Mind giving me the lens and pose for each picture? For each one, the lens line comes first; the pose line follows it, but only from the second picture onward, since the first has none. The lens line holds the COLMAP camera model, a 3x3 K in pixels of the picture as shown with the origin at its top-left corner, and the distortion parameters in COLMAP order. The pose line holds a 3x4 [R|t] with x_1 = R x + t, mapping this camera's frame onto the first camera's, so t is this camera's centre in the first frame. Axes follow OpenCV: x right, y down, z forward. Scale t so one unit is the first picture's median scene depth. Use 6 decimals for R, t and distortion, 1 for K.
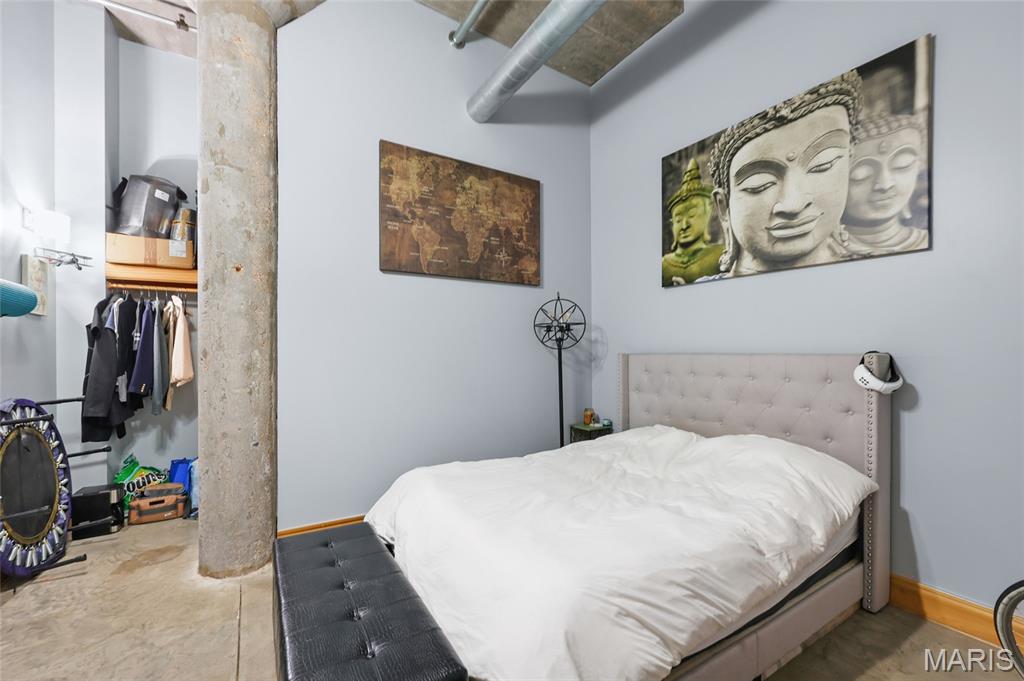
lens RADIAL K [[413.0, 0, 511.1], [0, 413.0, 349.1], [0, 0, 1]] dist [-0.000550, -0.000449]
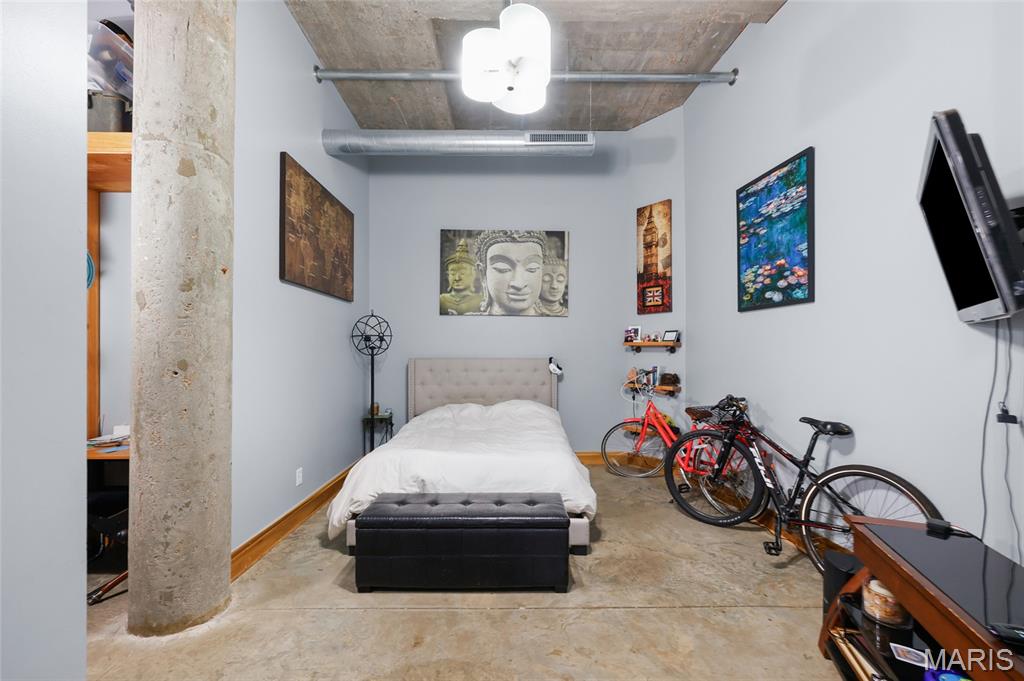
lens RADIAL K [[413.0, 0, 512.5], [0, 413.0, 347.7], [0, 0, 1]] dist [-0.000550, -0.000449]
pose [[0.518367, 0.012453, 0.855068, -0.941272], [-0.006546, 0.999922, -0.010594, -0.017644], [-0.855133, -0.000106, 0.518408, -0.009025]]
